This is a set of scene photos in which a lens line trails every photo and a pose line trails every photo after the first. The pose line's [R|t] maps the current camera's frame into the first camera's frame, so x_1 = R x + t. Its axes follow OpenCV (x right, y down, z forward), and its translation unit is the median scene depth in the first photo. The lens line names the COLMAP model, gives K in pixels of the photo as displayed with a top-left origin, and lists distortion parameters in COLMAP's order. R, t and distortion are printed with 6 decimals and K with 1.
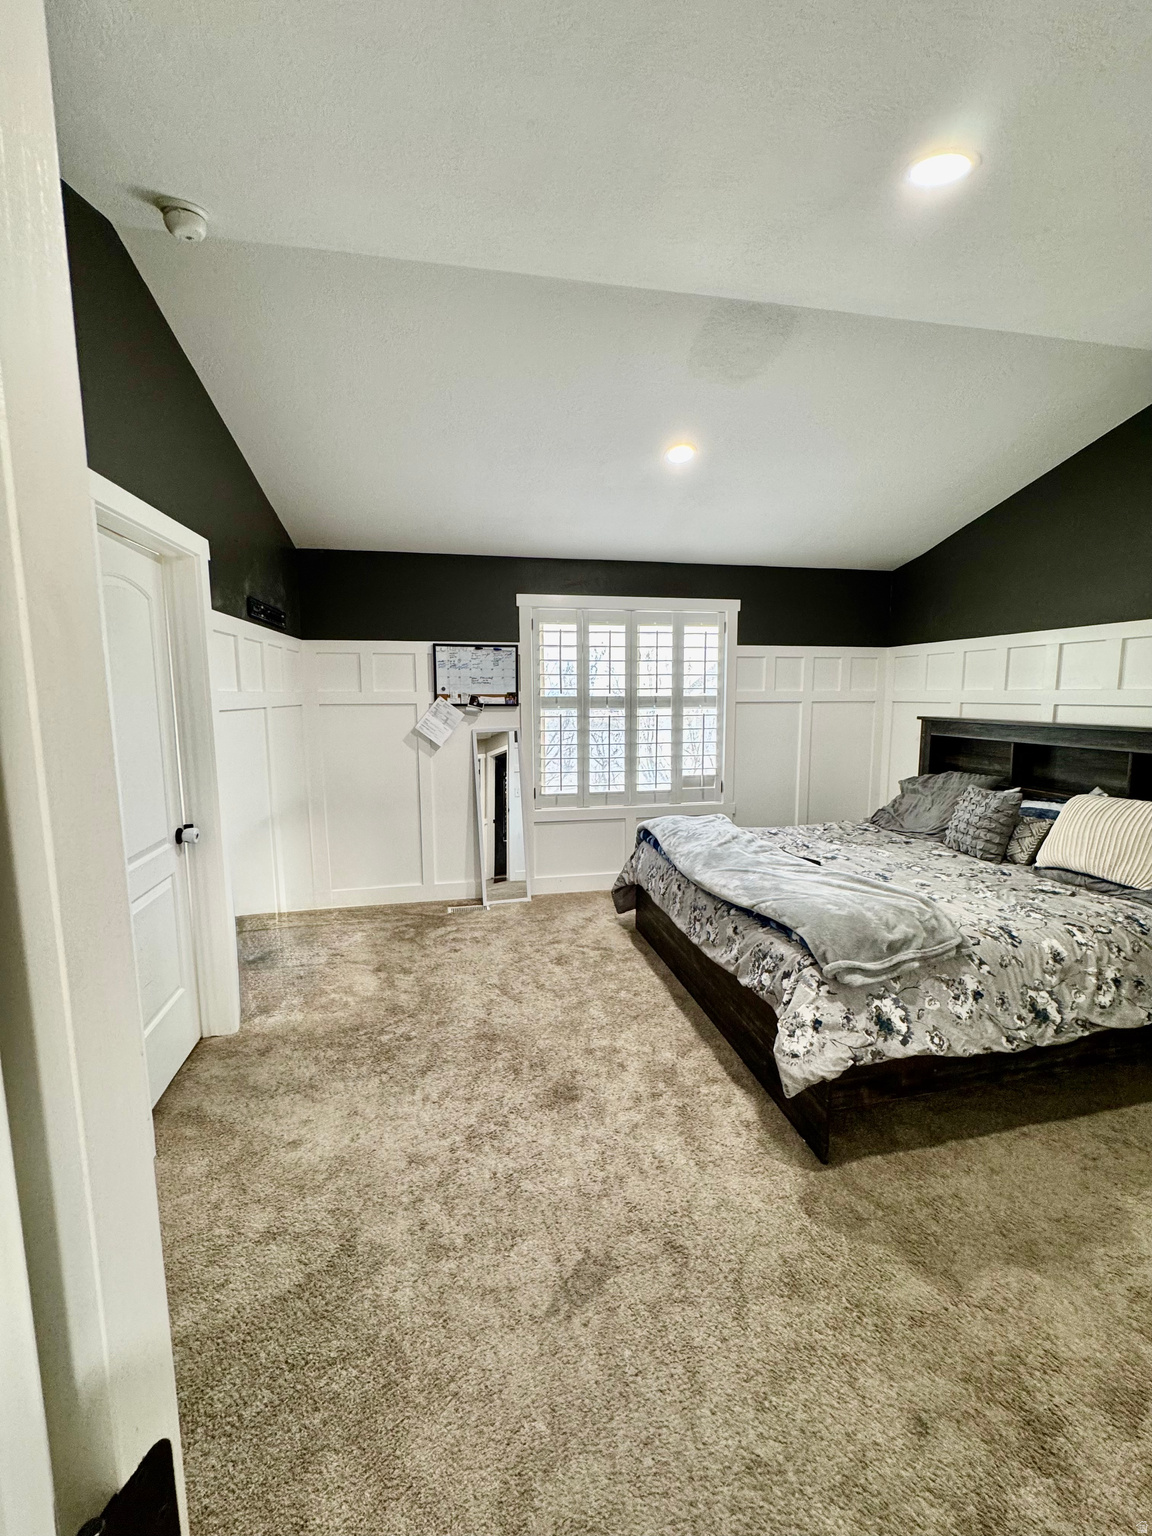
lens RADIAL K [[614.9, 0, 569.7], [0, 614.9, 766.3], [0, 0, 1]] dist [-0.003148, 0.000586]
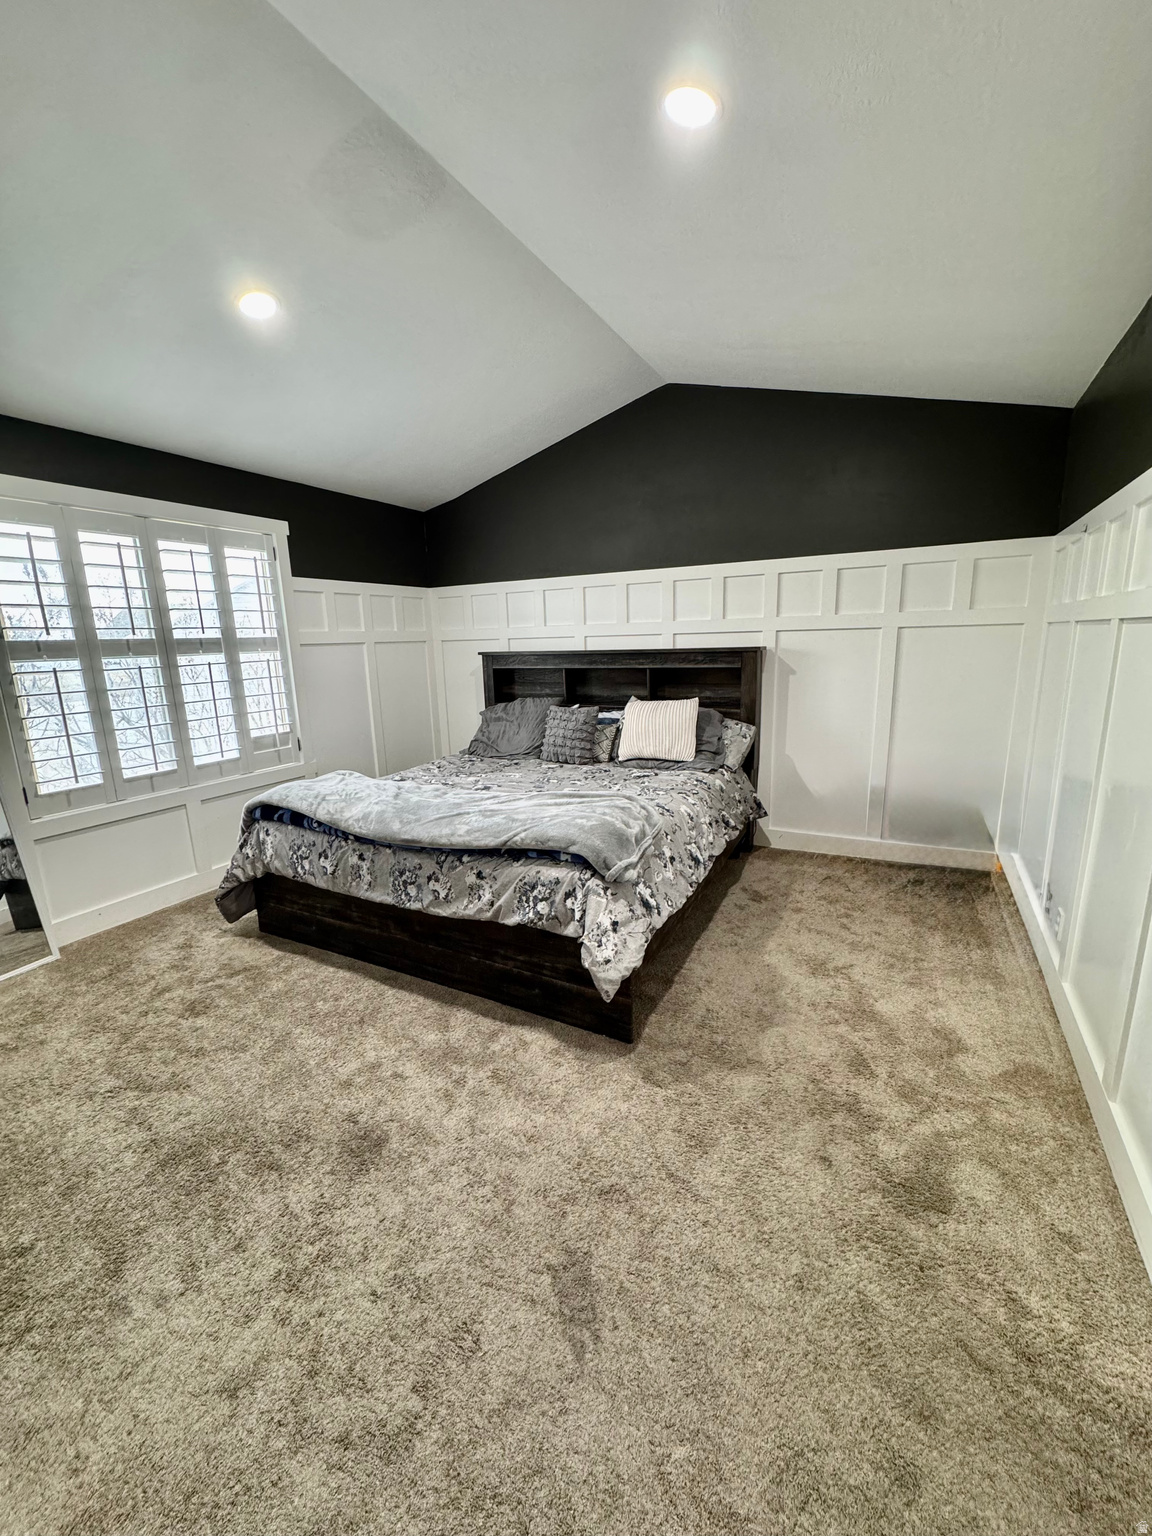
lens RADIAL K [[614.9, 0, 588.6], [0, 614.9, 767.0], [0, 0, 1]] dist [-0.003148, 0.000586]
pose [[0.627895, -0.174304, 0.758528, -0.284962], [0.117370, 0.984660, 0.129111, 0.002086], [-0.769397, 0.007960, 0.638721, 0.252074]]
